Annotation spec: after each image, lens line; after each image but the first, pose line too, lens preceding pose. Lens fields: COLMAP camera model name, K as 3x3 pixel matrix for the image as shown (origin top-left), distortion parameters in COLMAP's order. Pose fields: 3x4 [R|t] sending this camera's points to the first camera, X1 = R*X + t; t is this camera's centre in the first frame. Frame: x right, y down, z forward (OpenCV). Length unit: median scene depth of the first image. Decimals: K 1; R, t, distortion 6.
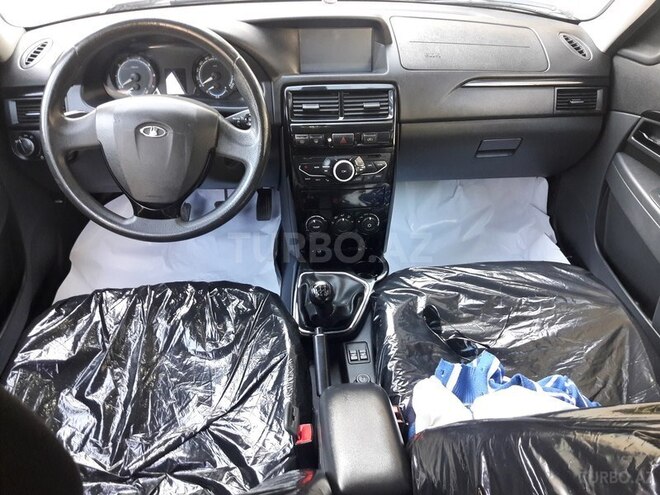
lens RADIAL K [[545.1, 0, 335.7], [0, 545.1, 242.6], [0, 0, 1]] dist [0.049384, -0.096844]
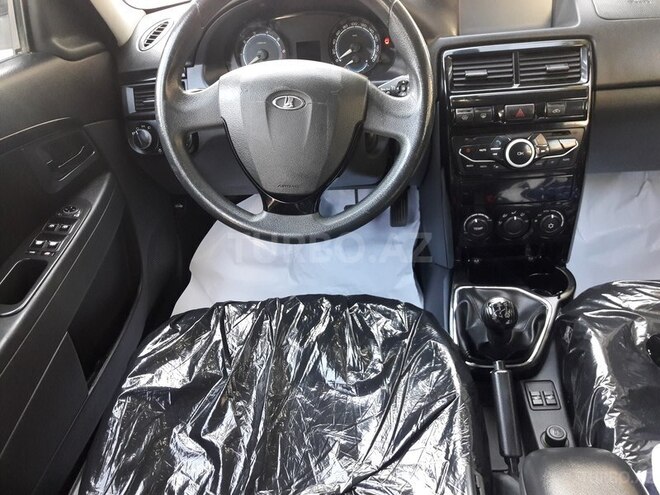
lens RADIAL K [[545.1, 0, 340.7], [0, 545.1, 238.3], [0, 0, 1]] dist [0.049384, -0.096844]
pose [[0.982584, -0.002881, -0.185794, -0.095259], [-0.005179, 0.999067, -0.042878, 0.022657], [0.185745, 0.043094, 0.981653, 0.211468]]
